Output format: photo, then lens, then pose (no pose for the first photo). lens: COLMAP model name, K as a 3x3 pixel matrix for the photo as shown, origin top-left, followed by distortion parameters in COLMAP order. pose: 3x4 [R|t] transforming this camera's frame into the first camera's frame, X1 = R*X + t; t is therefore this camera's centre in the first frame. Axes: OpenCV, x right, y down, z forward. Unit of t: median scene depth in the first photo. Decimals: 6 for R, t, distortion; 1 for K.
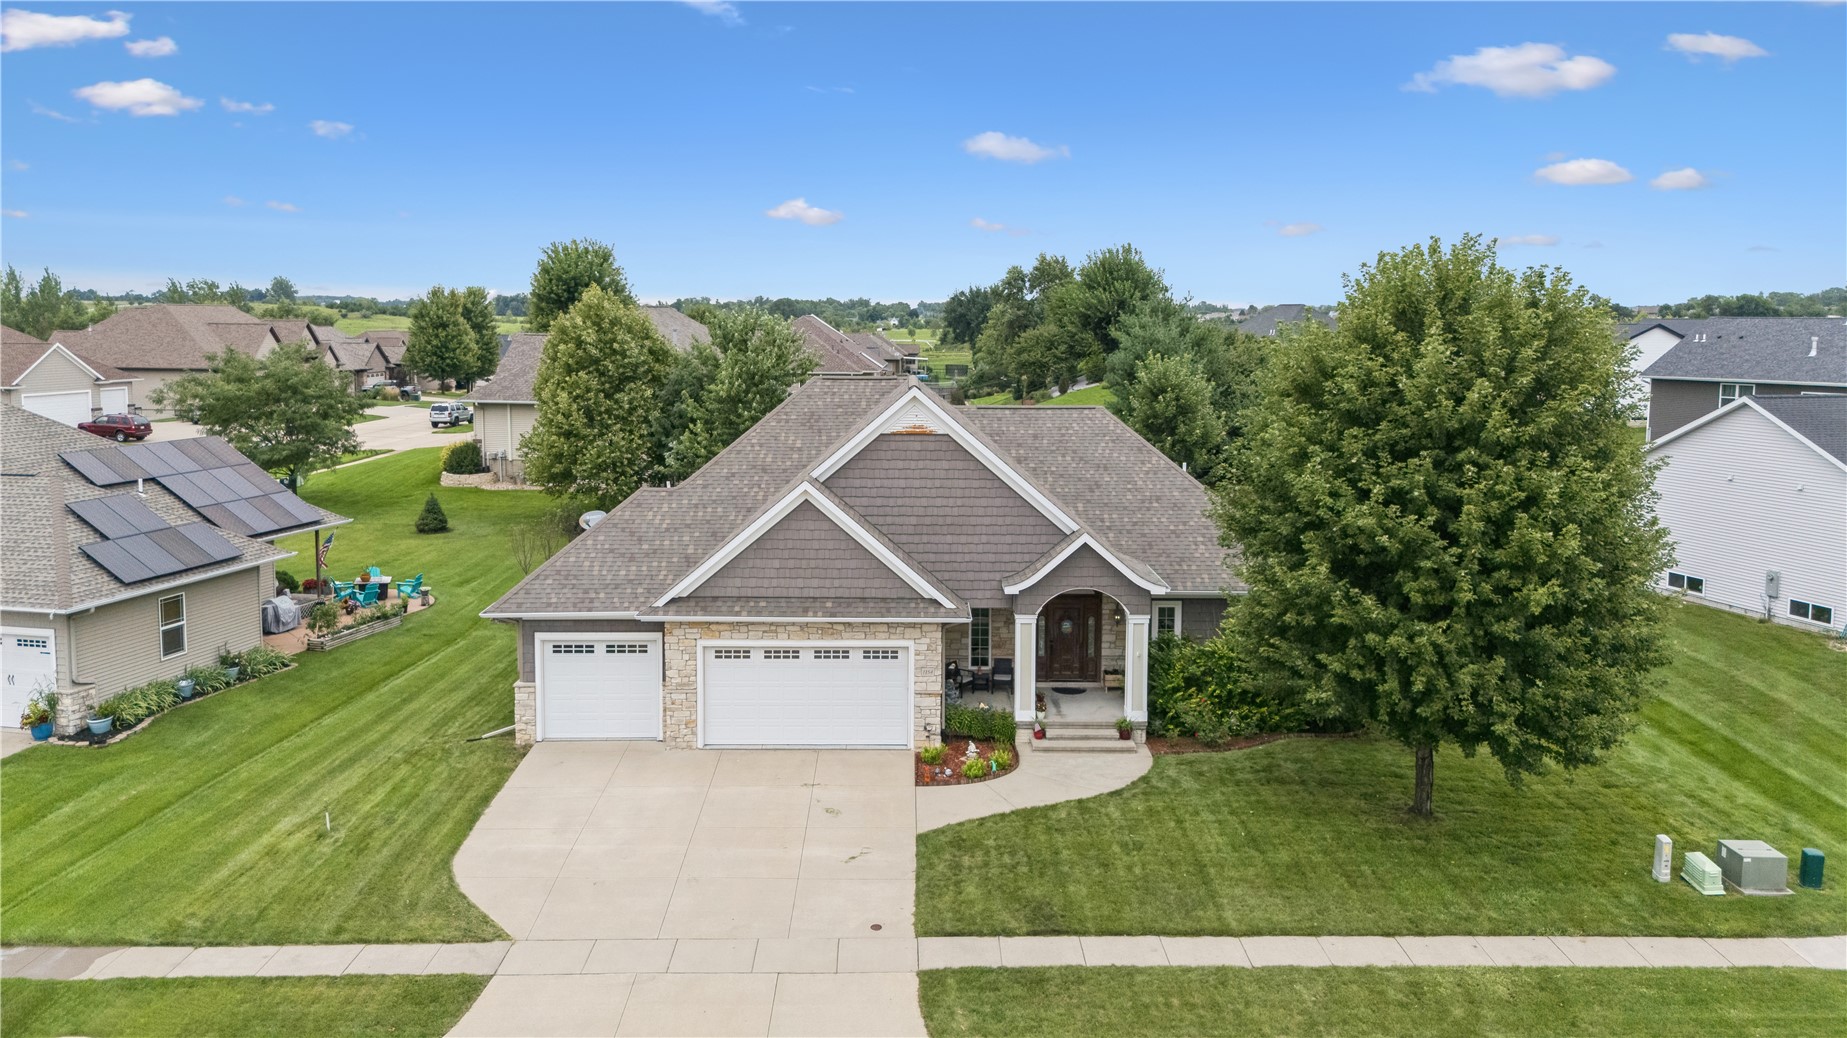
lens RADIAL K [[1372.3, 0, 922.1], [0, 1372.3, 445.3], [0, 0, 1]] dist [0.039552, 0.000991]
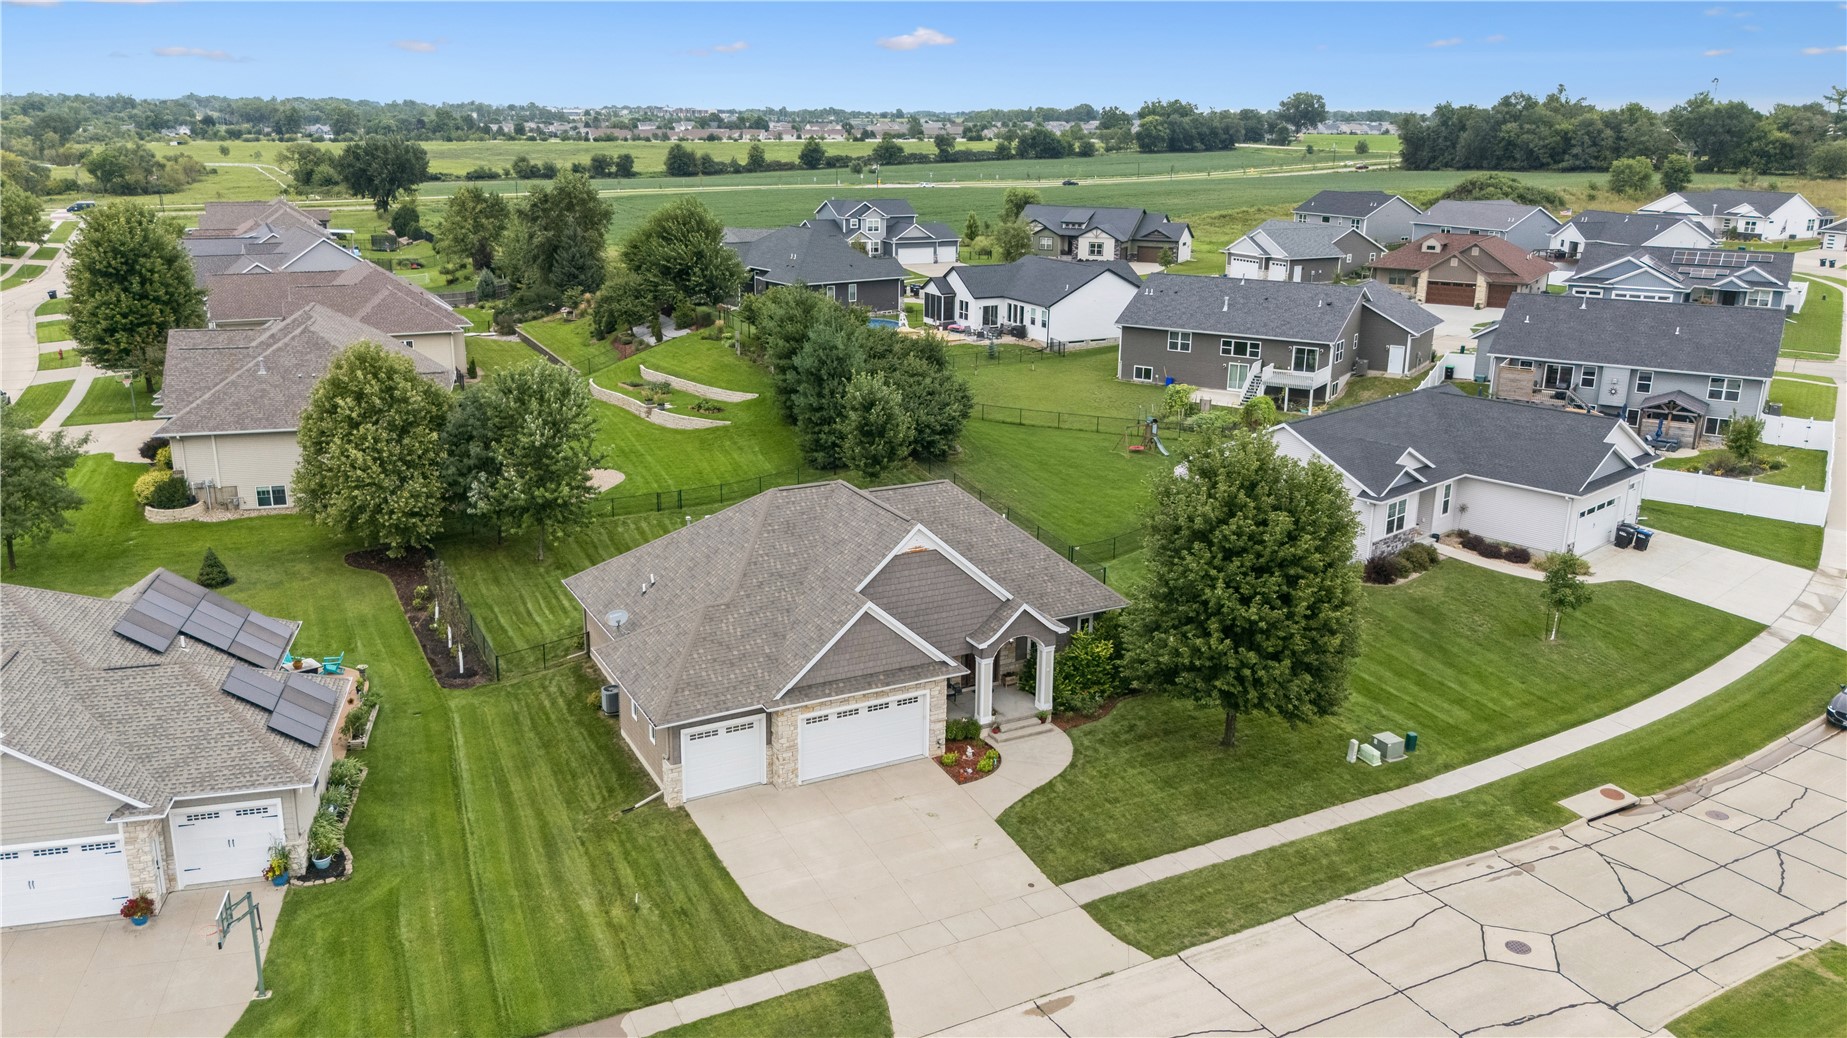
lens RADIAL K [[1370.9, 0, 924.7], [0, 1370.9, 492.6], [0, 0, 1]] dist [0.080564, -0.087447]
pose [[0.890144, -0.112907, 0.441470, -0.667140], [0.034648, 0.982783, 0.181488, -0.352210], [-0.454360, -0.146254, 0.878730, -0.303594]]
